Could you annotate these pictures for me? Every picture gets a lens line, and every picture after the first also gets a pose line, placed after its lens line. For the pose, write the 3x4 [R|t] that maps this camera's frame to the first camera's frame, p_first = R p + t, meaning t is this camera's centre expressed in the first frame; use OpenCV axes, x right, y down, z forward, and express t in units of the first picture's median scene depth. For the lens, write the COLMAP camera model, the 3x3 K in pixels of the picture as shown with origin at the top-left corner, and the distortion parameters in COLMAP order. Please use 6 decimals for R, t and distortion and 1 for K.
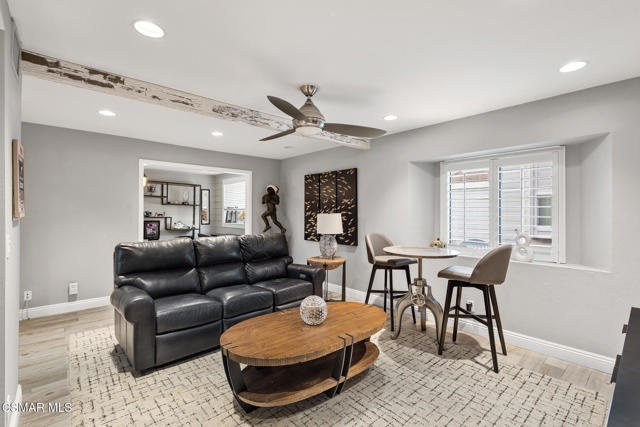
lens RADIAL K [[295.5, 0, 322.8], [0, 295.5, 212.0], [0, 0, 1]] dist [0.002064, -0.000017]
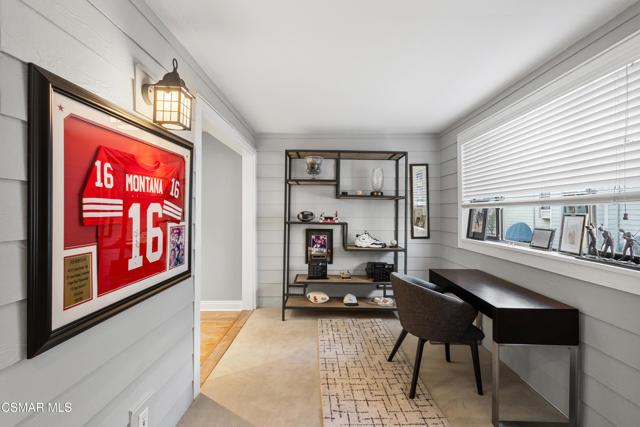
lens RADIAL K [[295.5, 0, 322.8], [0, 295.5, 212.6], [0, 0, 1]] dist [0.002064, -0.000017]
pose [[0.744331, -0.009005, -0.667750, -0.209994], [0.003321, 0.999947, -0.009783, 0.004305], [0.667803, 0.005064, 0.744321, 0.578631]]
